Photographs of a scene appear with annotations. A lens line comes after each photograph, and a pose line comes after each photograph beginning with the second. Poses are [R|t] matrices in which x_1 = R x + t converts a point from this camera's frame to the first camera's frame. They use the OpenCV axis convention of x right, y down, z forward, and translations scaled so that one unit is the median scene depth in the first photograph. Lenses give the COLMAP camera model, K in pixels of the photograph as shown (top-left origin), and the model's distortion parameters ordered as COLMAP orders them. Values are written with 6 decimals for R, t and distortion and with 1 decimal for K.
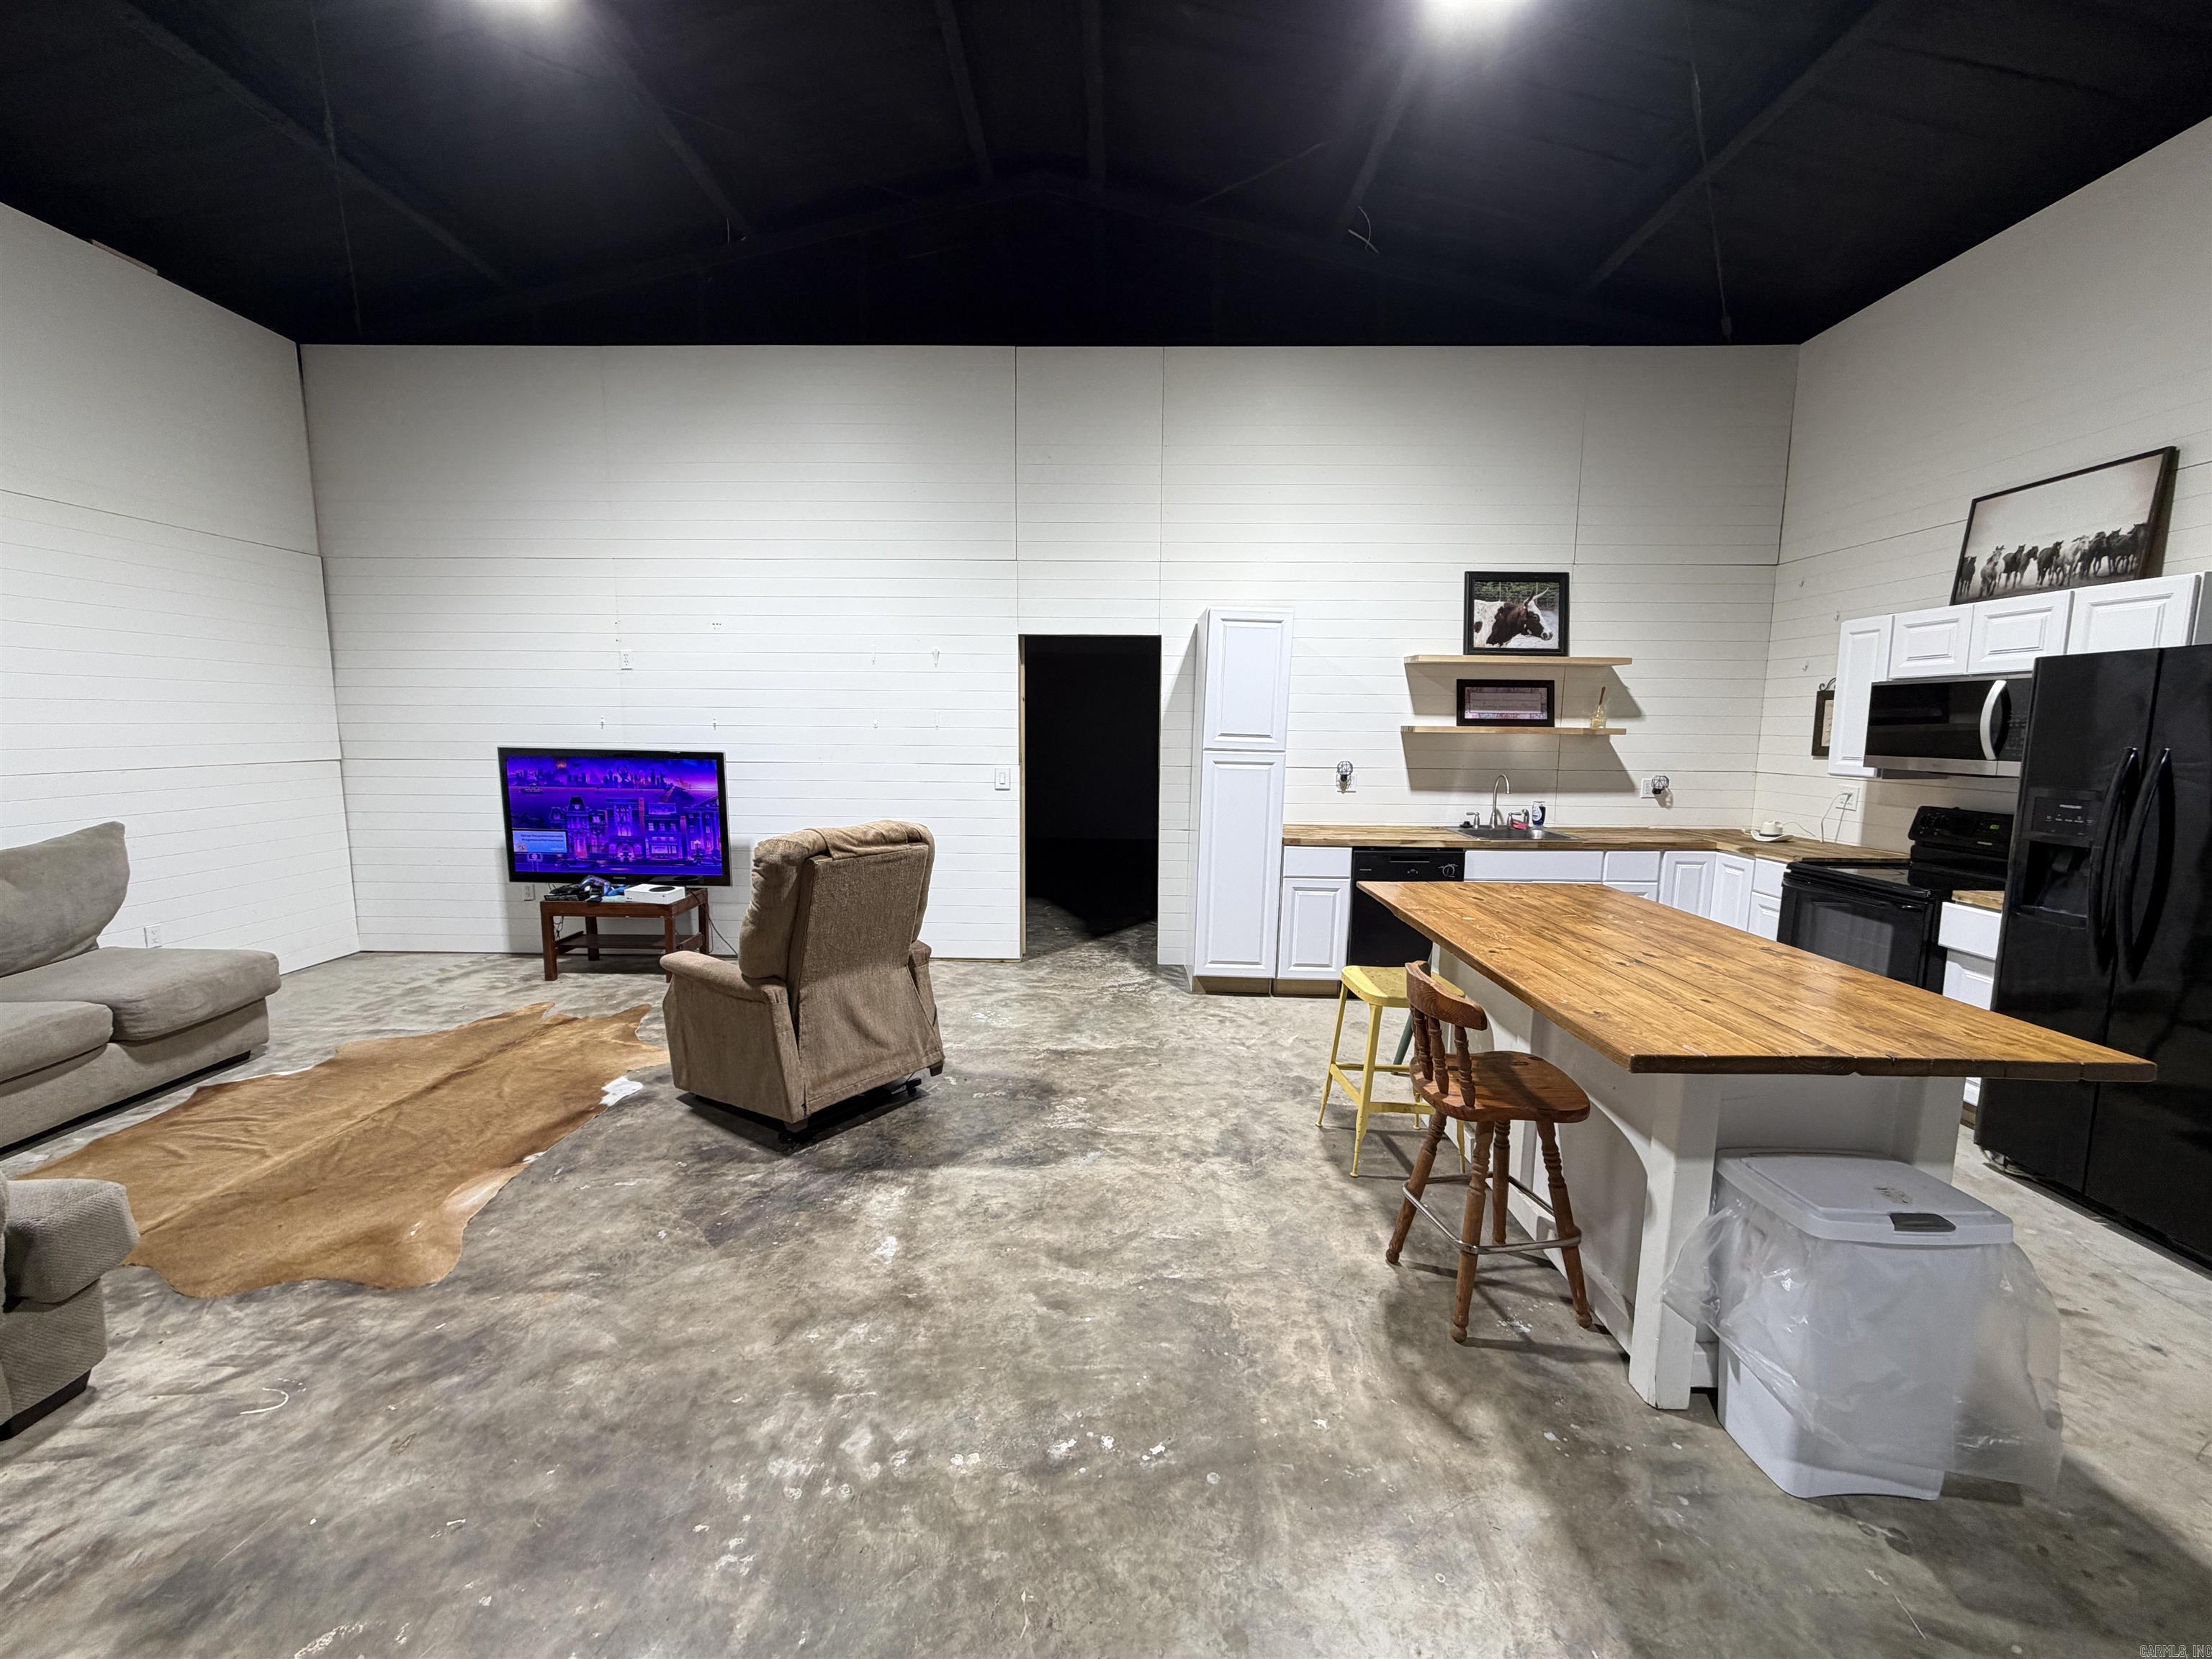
lens RADIAL K [[878.0, 0, 1099.0], [0, 878.0, 829.8], [0, 0, 1]] dist [0.000310, 0.000112]
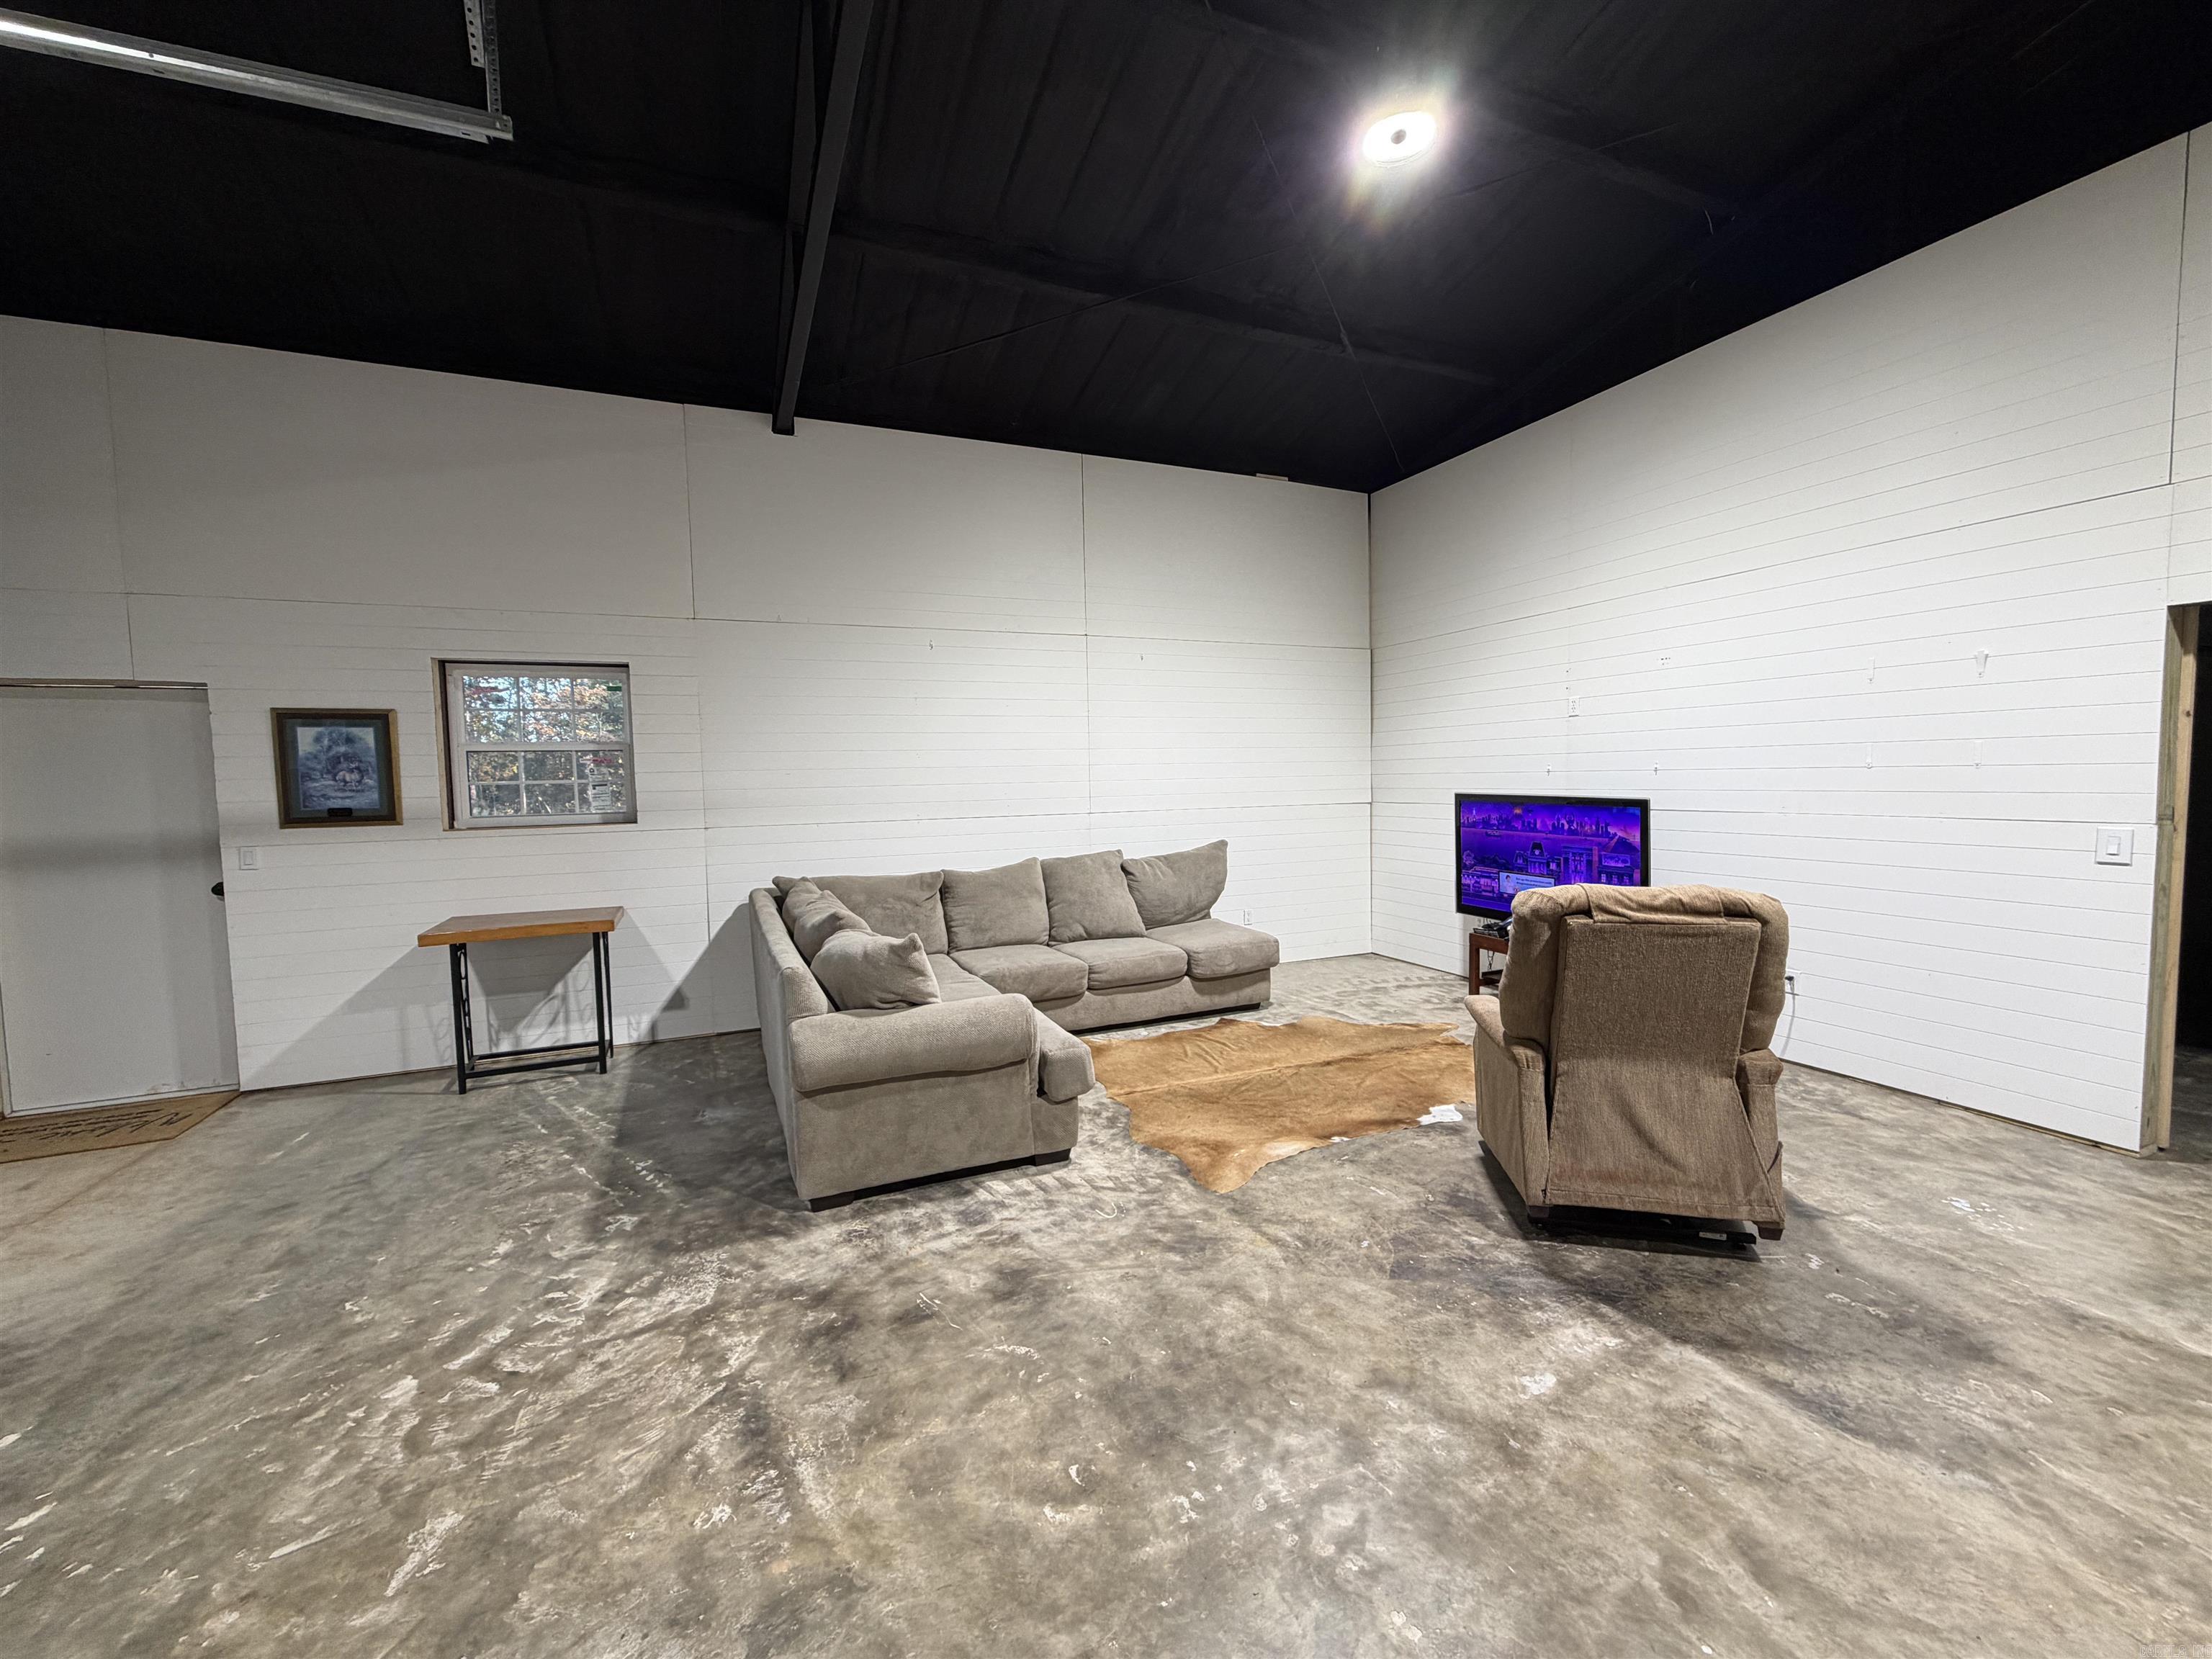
lens RADIAL K [[878.0, 0, 1099.0], [0, 878.0, 829.8], [0, 0, 1]] dist [0.000310, 0.000112]
pose [[0.407004, 0.039625, -0.912567, 0.265231], [-0.089190, 0.996009, 0.003469, -0.014748], [0.909062, 0.079980, 0.408913, 0.180737]]
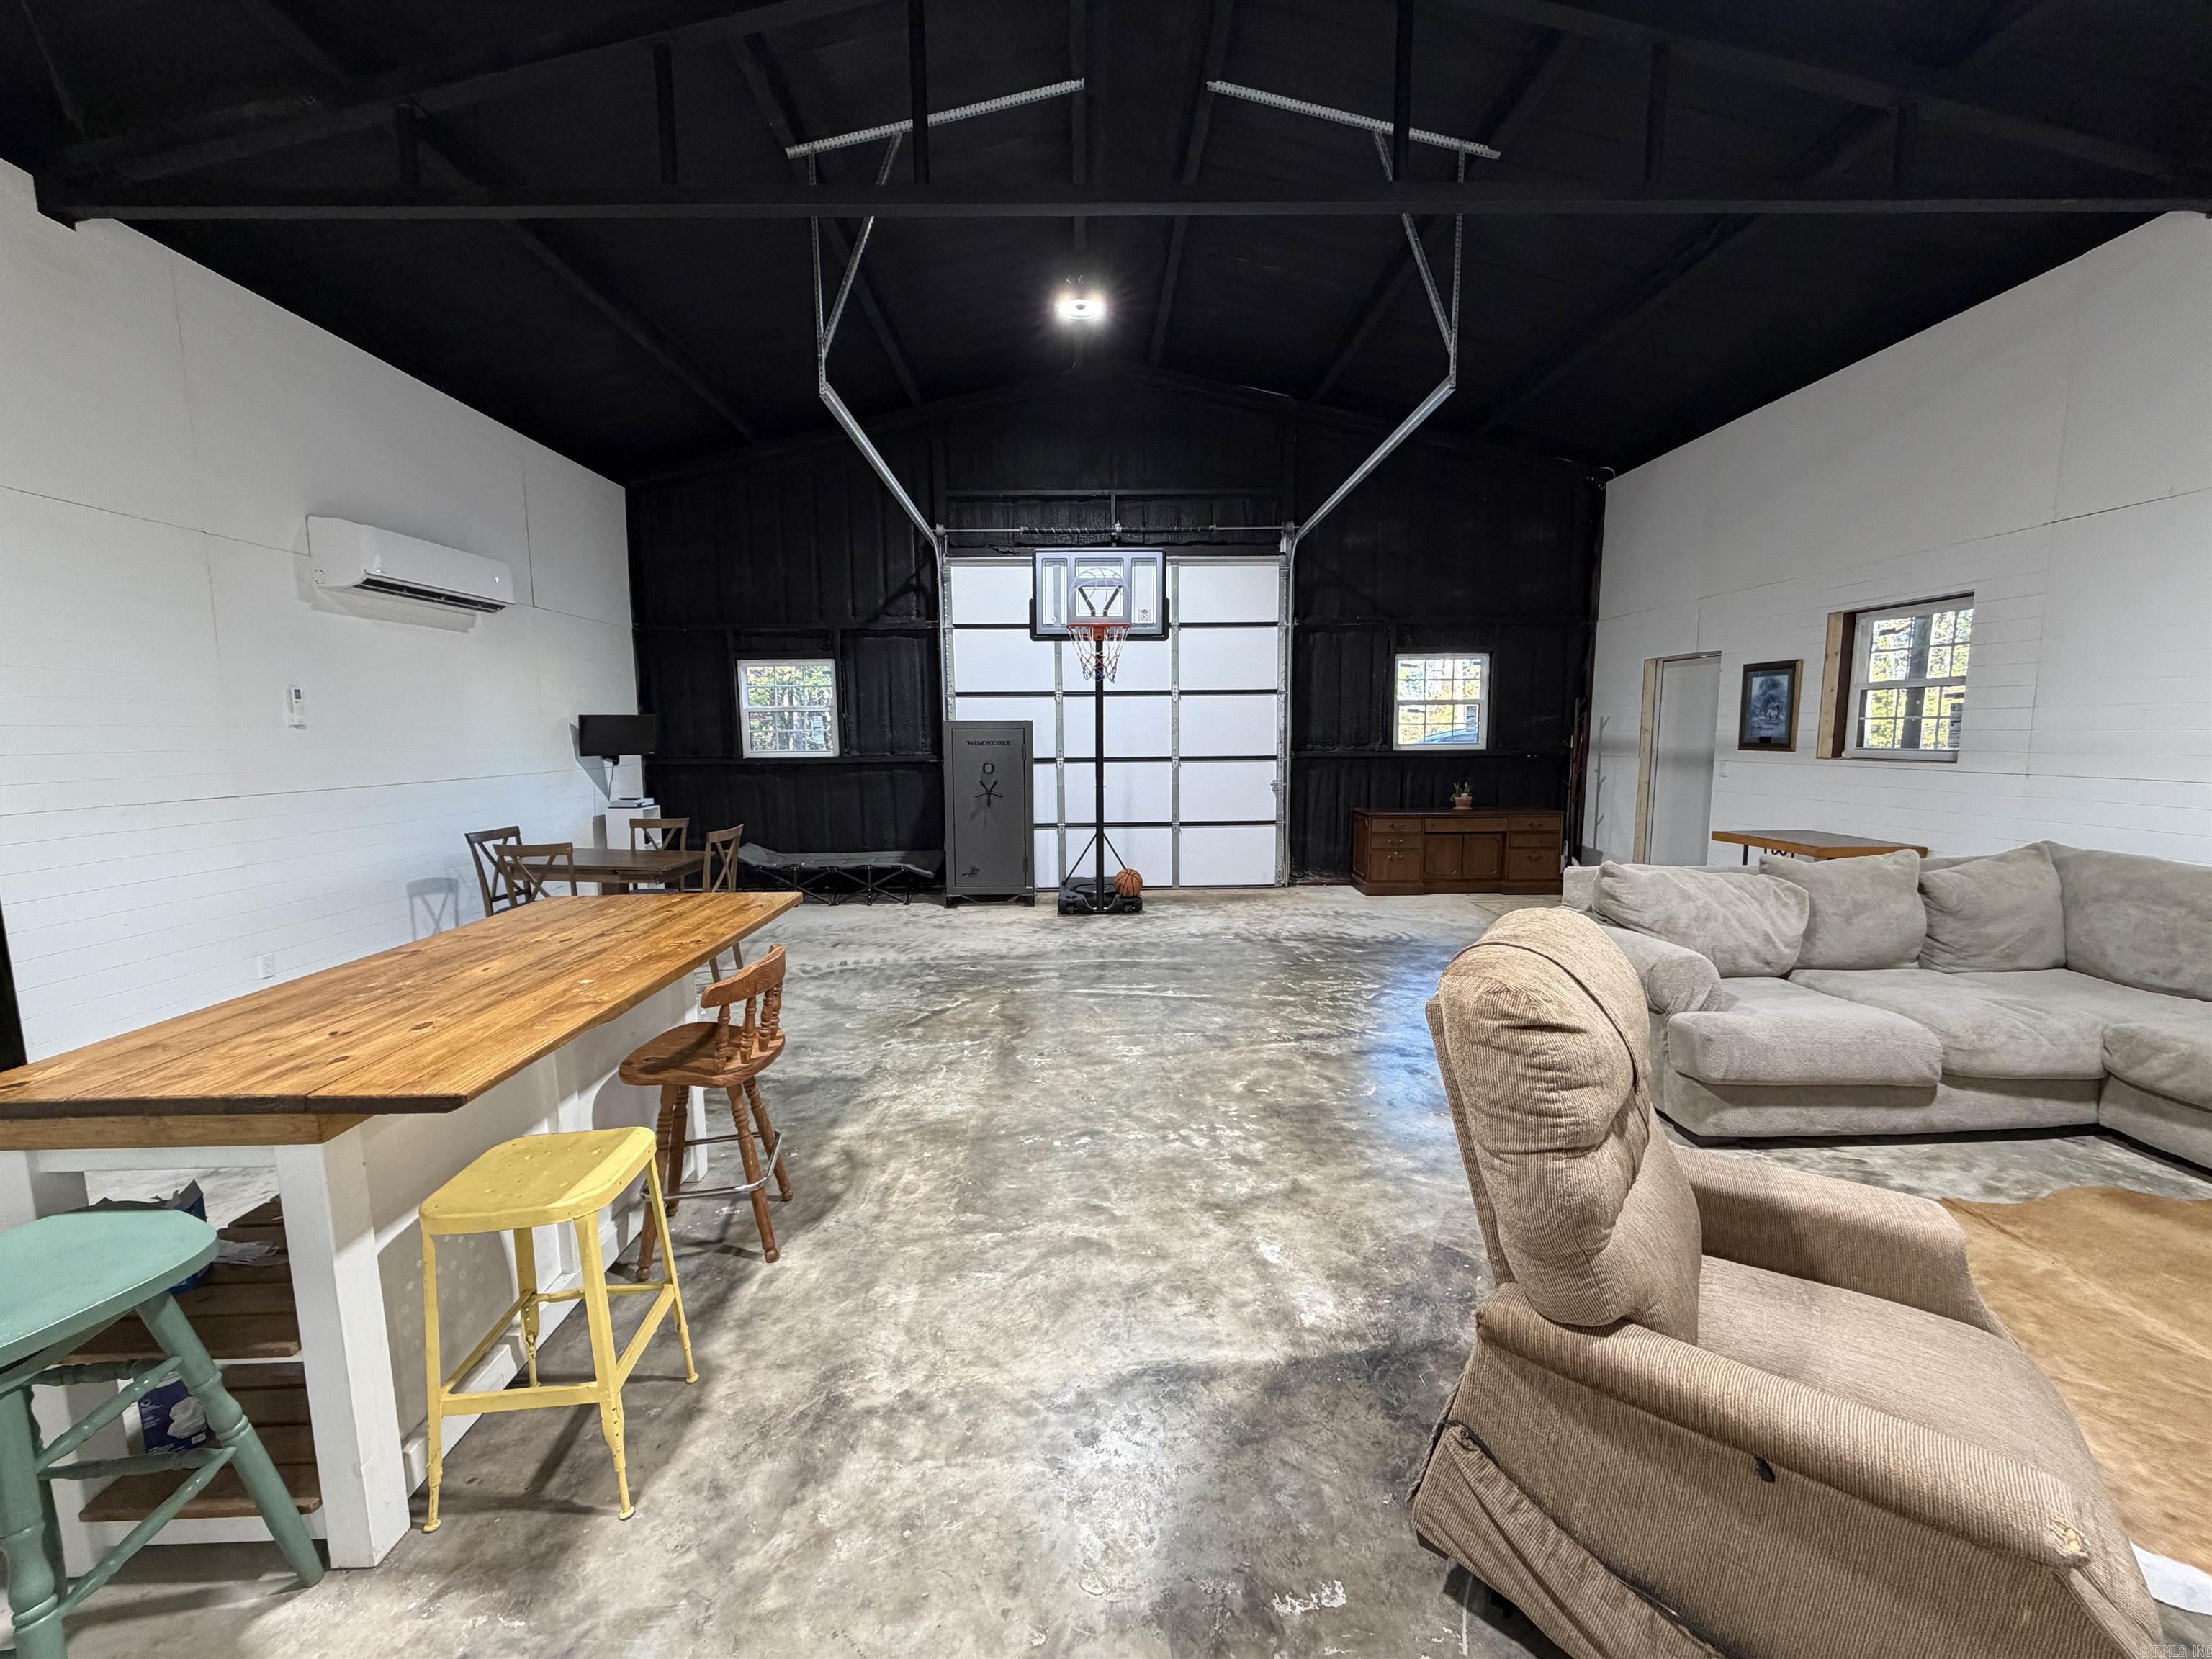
lens RADIAL K [[878.0, 0, 1099.0], [0, 878.0, 829.8], [0, 0, 1]] dist [0.000310, 0.000112]
pose [[-0.999437, 0.007816, -0.032622, -0.012107], [-0.000033, 0.972247, 0.233958, -0.180643], [0.033546, 0.233828, -0.971699, 1.465619]]
